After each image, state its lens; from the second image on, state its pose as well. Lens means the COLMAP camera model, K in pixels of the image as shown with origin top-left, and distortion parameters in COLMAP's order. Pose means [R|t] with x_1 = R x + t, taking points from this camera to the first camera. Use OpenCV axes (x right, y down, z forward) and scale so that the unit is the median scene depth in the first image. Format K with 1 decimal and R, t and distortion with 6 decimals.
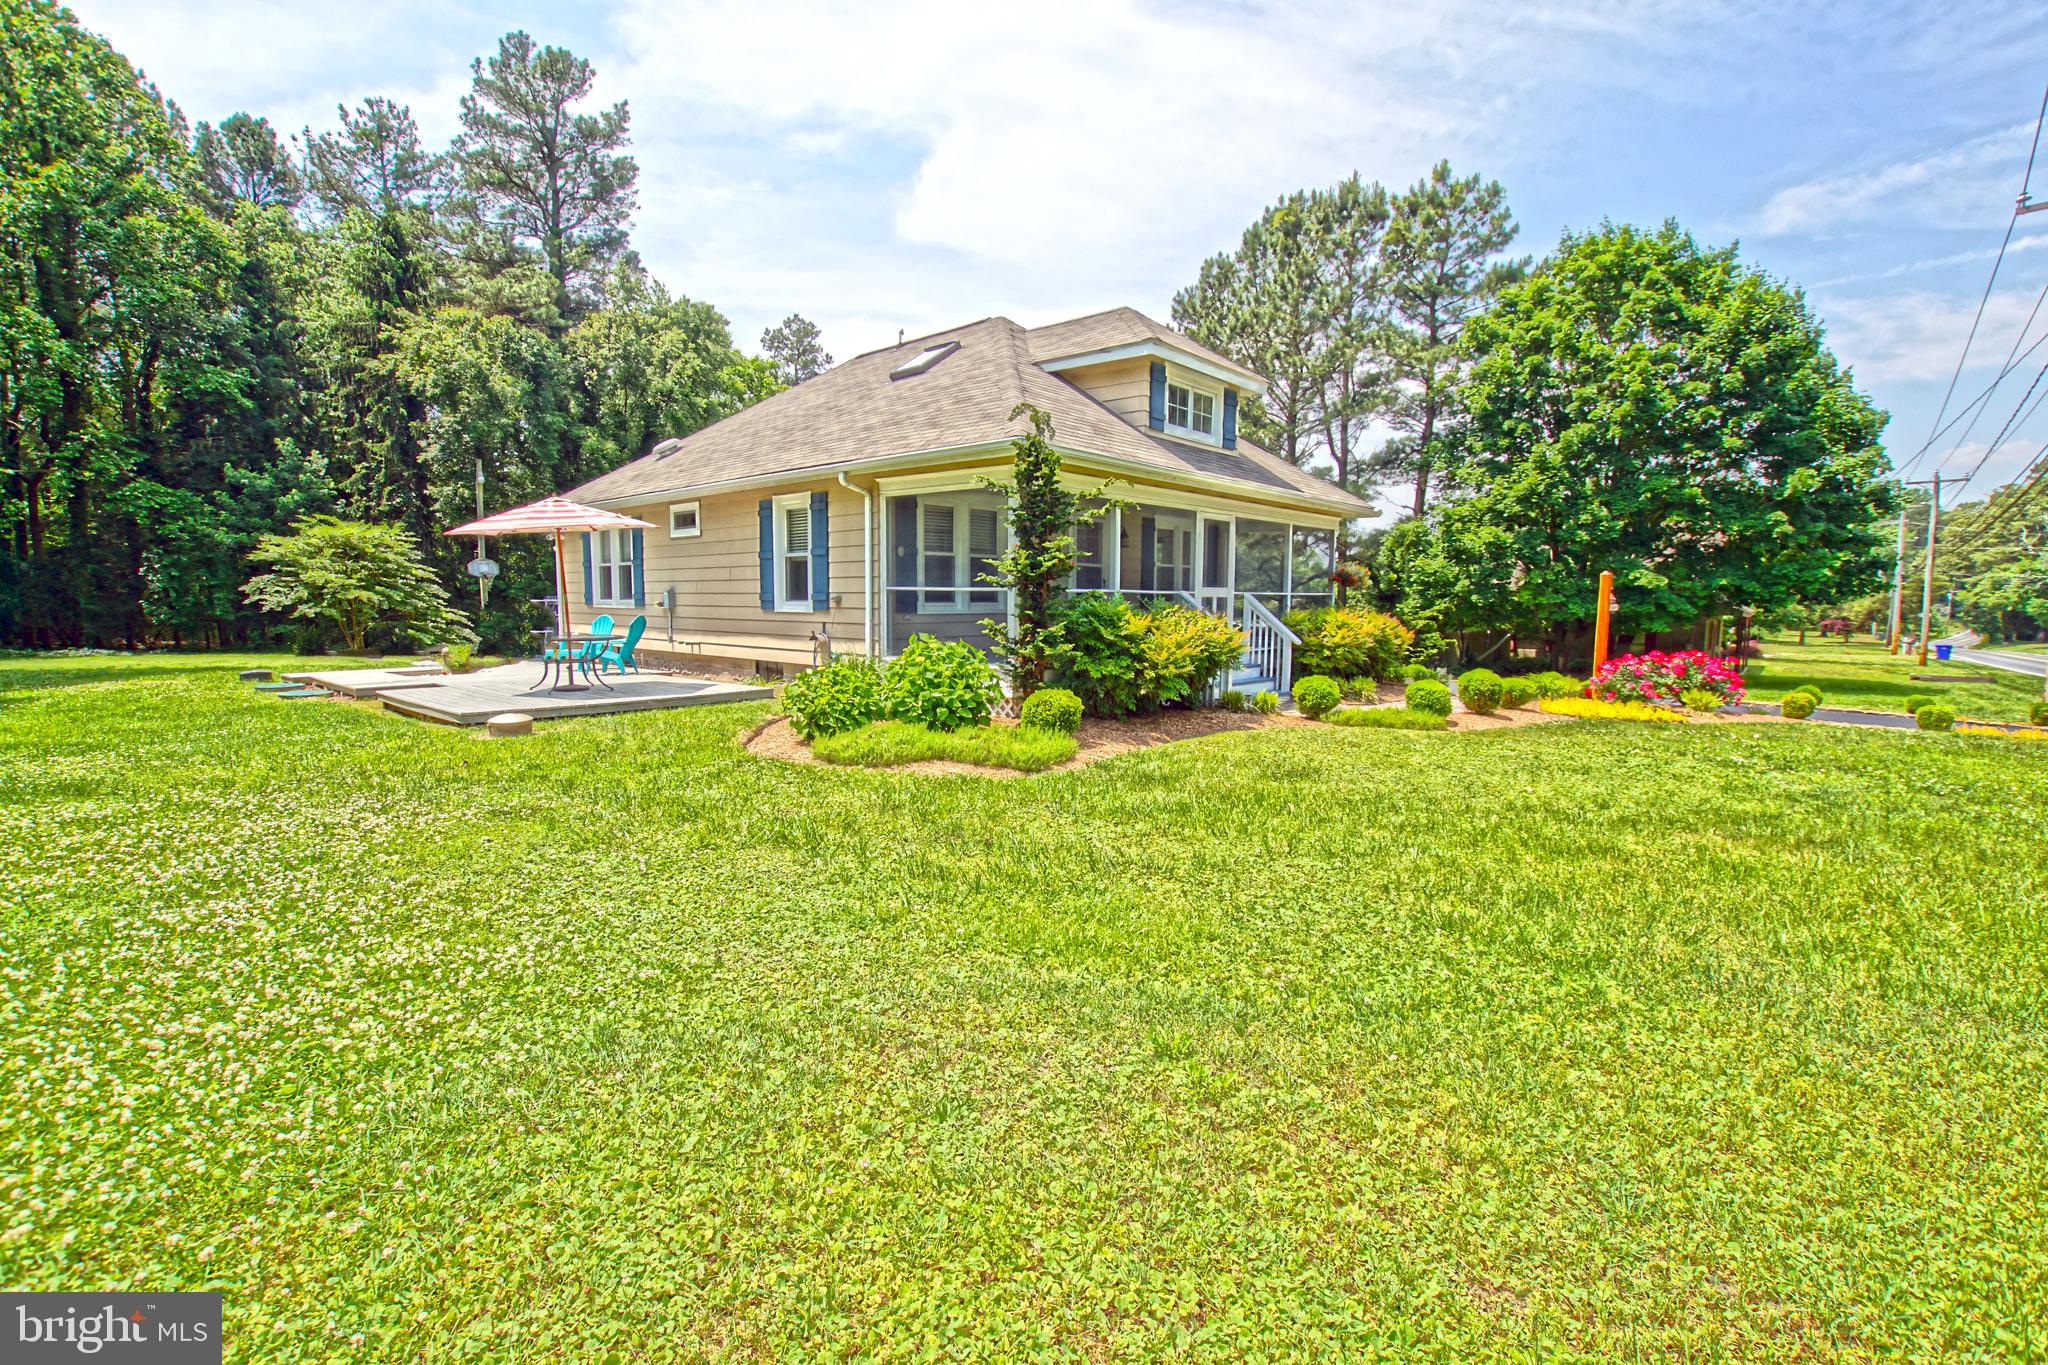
lens RADIAL K [[930.0, 0, 1012.7], [0, 930.0, 695.8], [0, 0, 1]] dist [-0.034895, 0.006595]
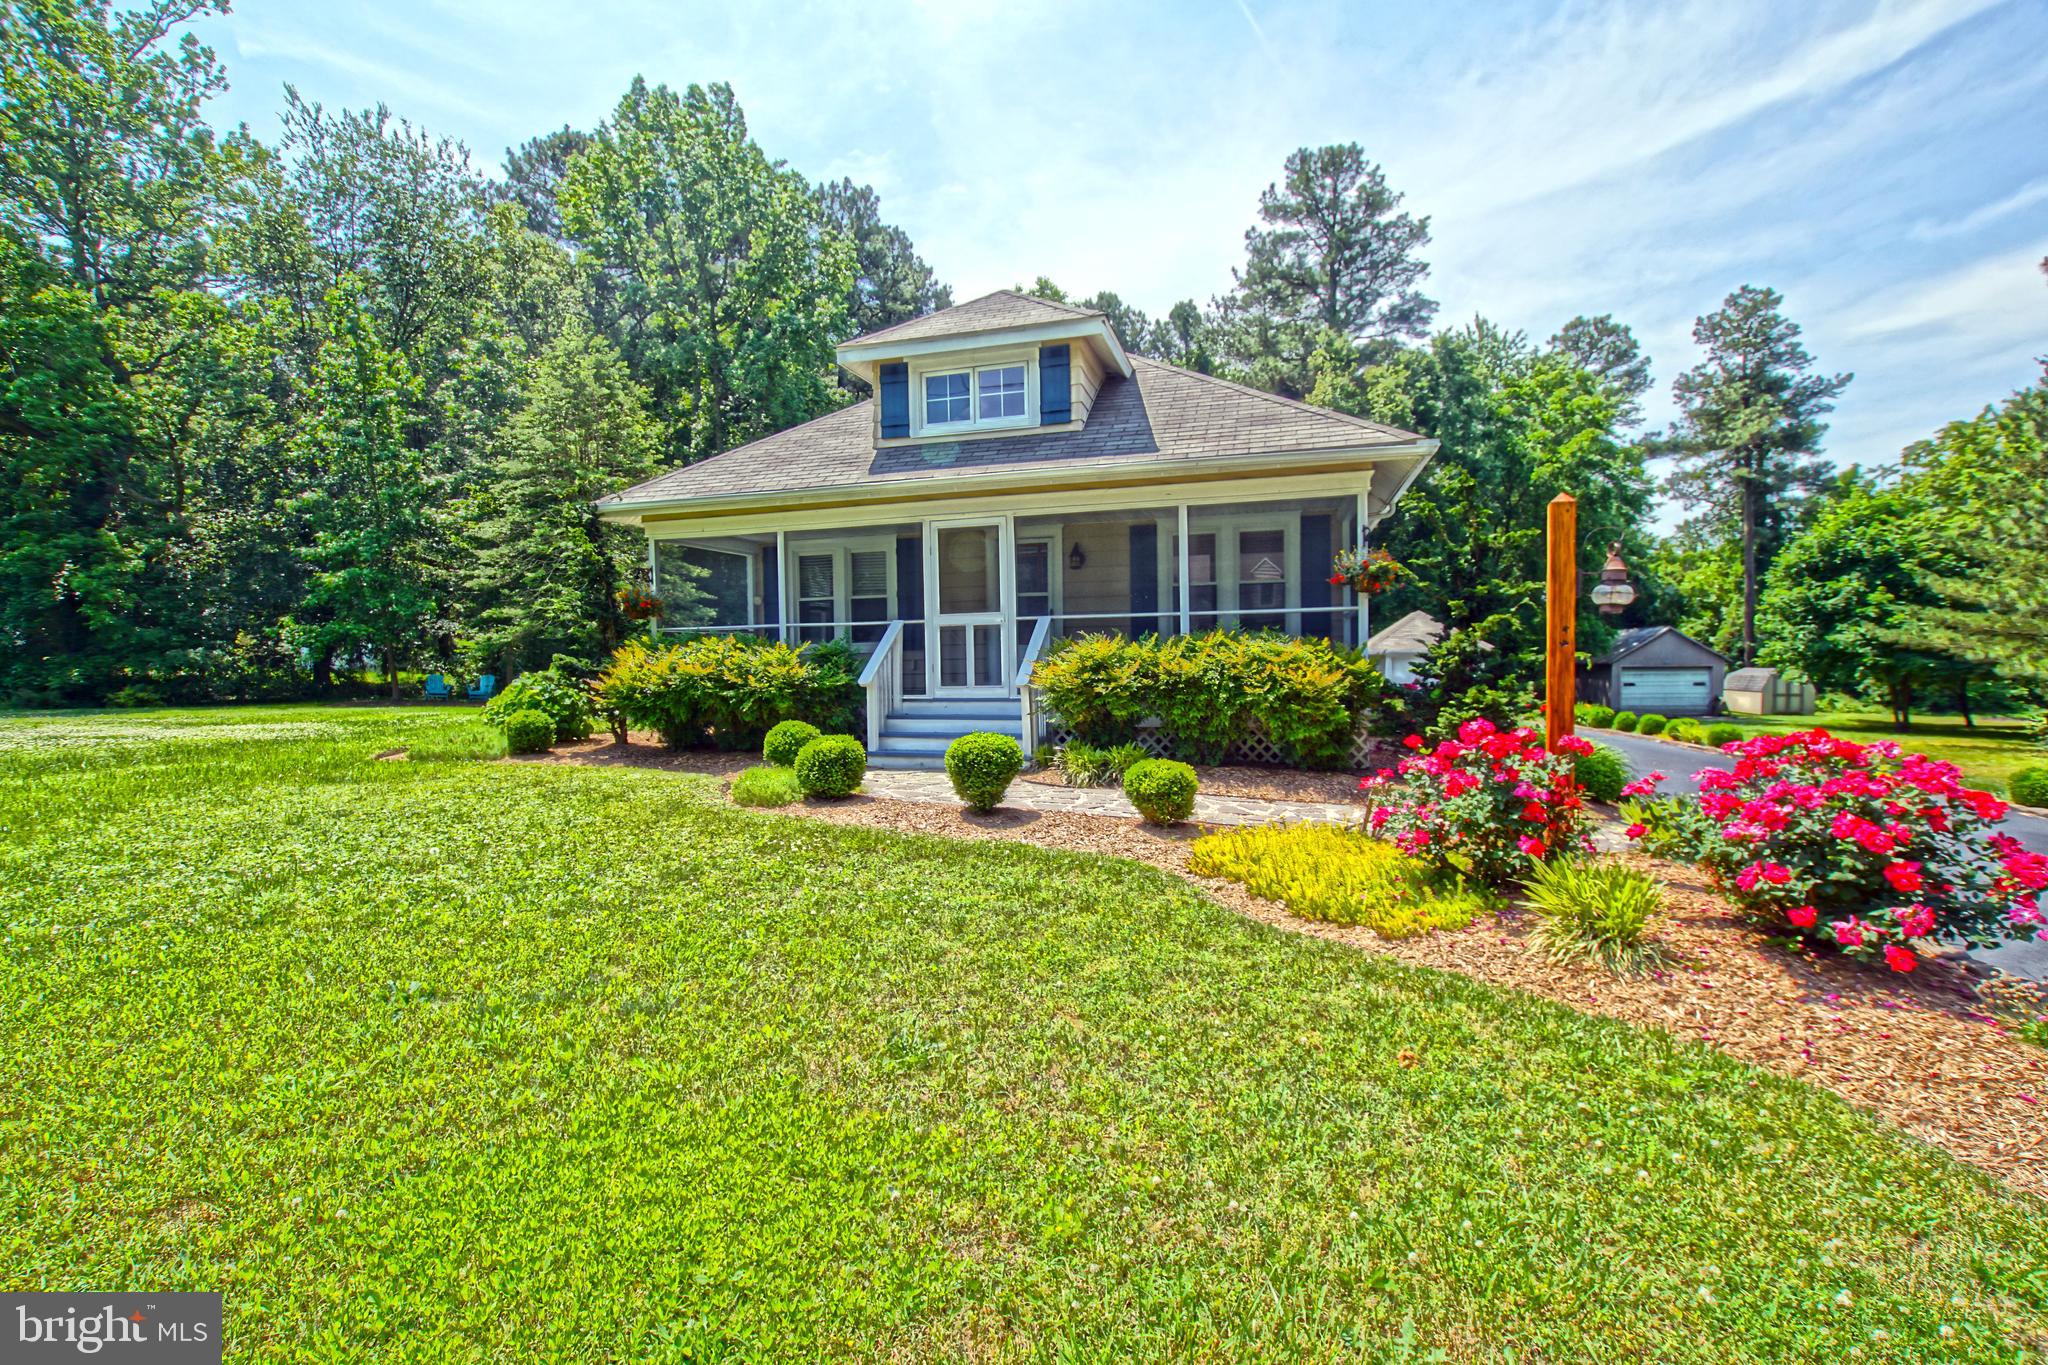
lens RADIAL K [[905.2, 0, 1012.6], [0, 905.2, 695.2], [0, 0, 1]] dist [-0.037092, 0.007651]
pose [[0.441420, 0.024623, -0.896963, 0.891003], [-0.077050, 0.996971, -0.010551, -0.043392], [0.893986, 0.073768, 0.441980, 0.687618]]
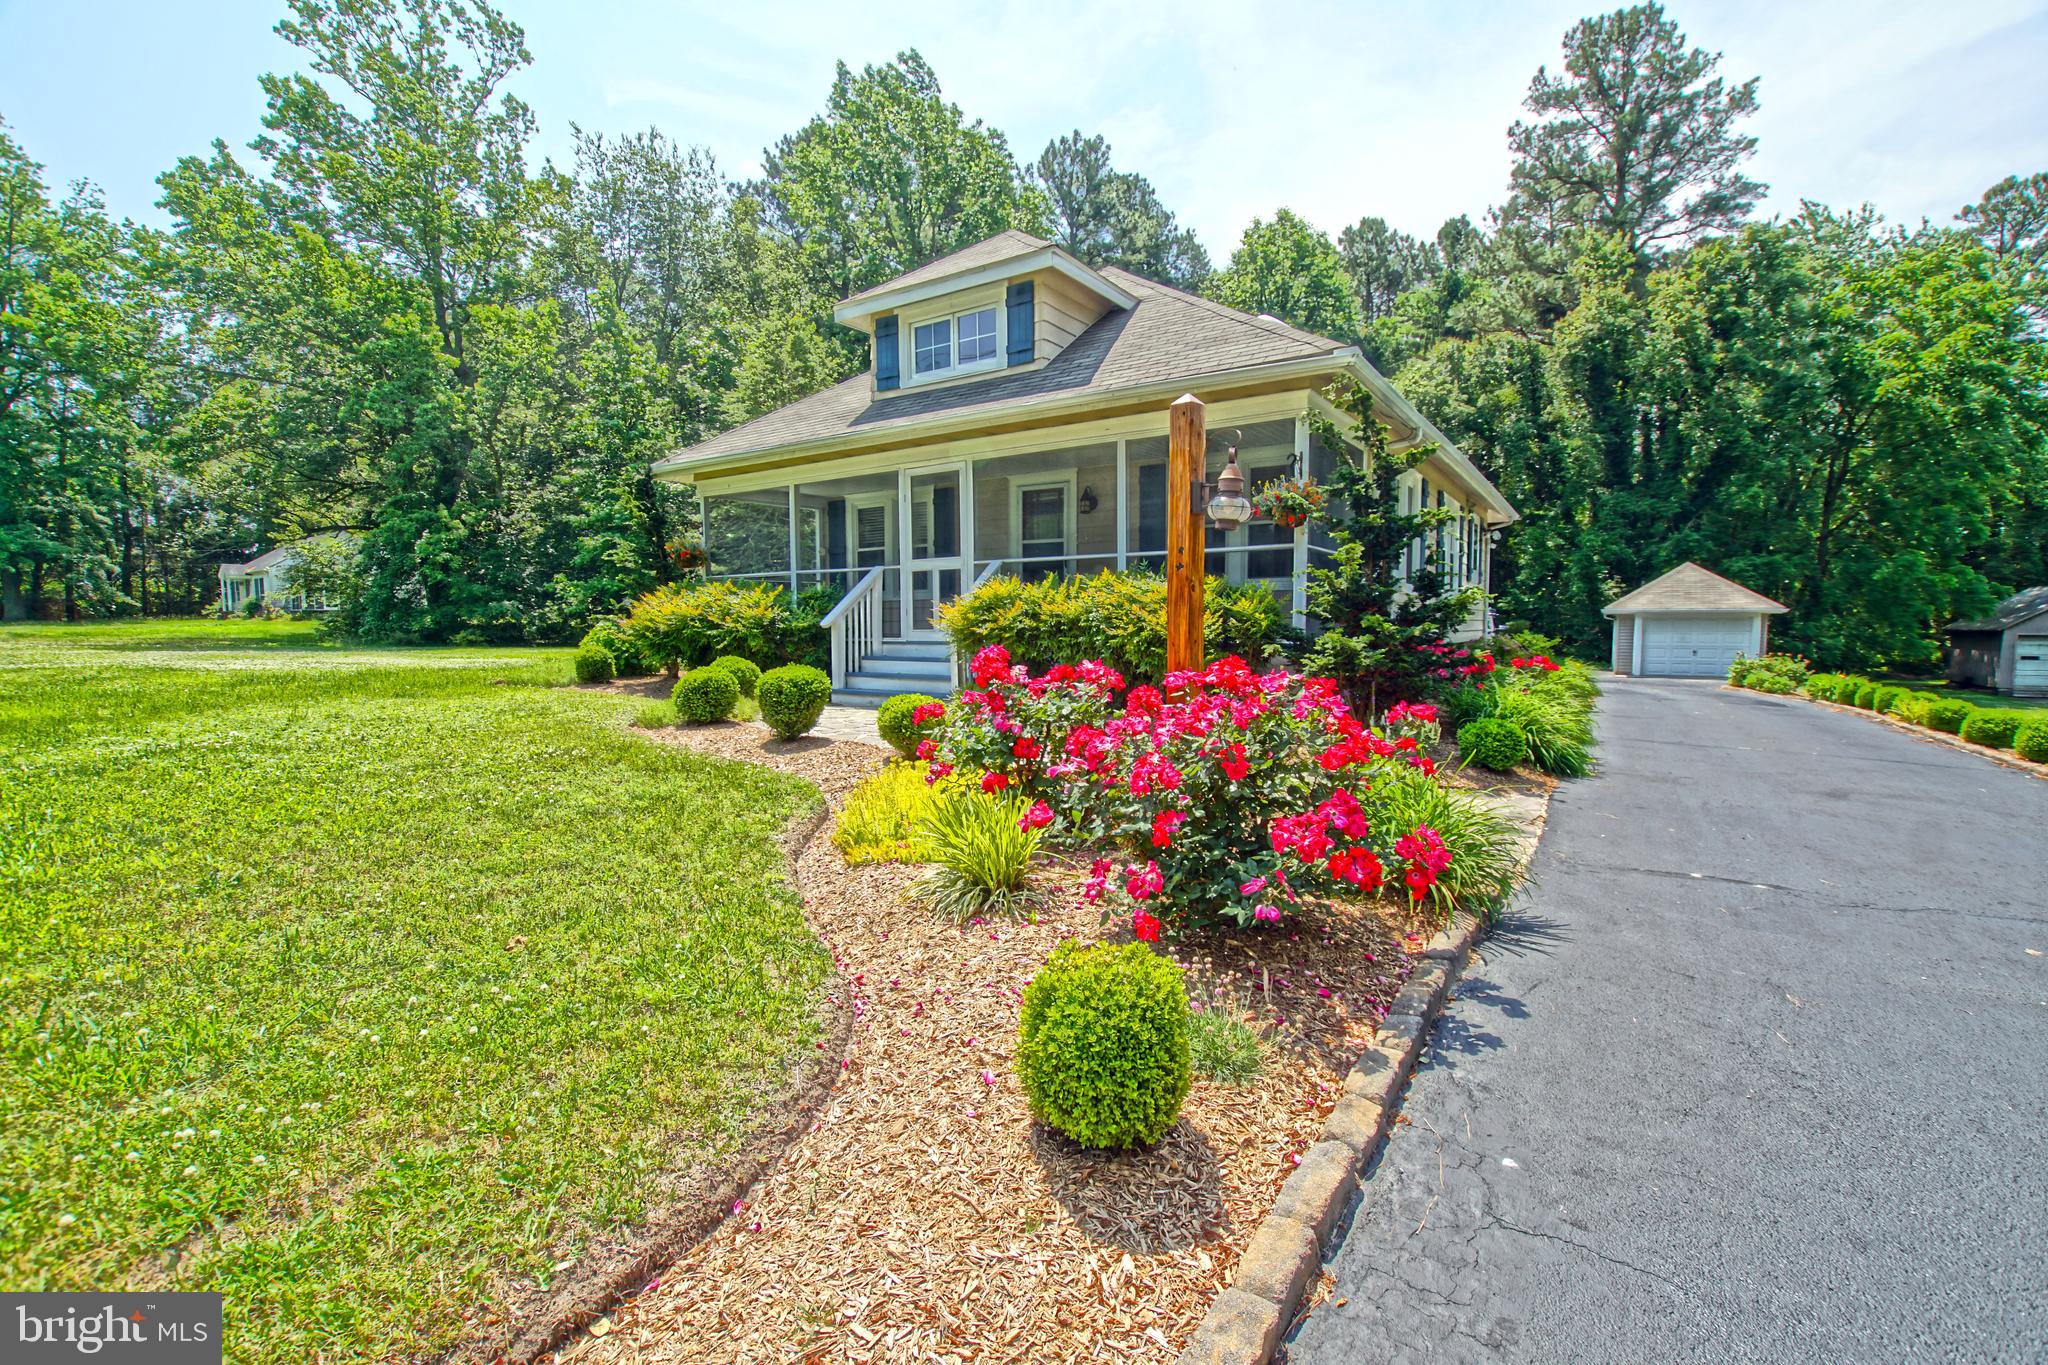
lens RADIAL K [[905.2, 0, 1012.6], [0, 905.2, 695.2], [0, 0, 1]] dist [-0.037092, 0.007651]
pose [[0.146743, 0.074297, -0.986381, 0.972240], [-0.097742, 0.993384, 0.060283, -0.053468], [0.984334, 0.087565, 0.153034, 0.934476]]
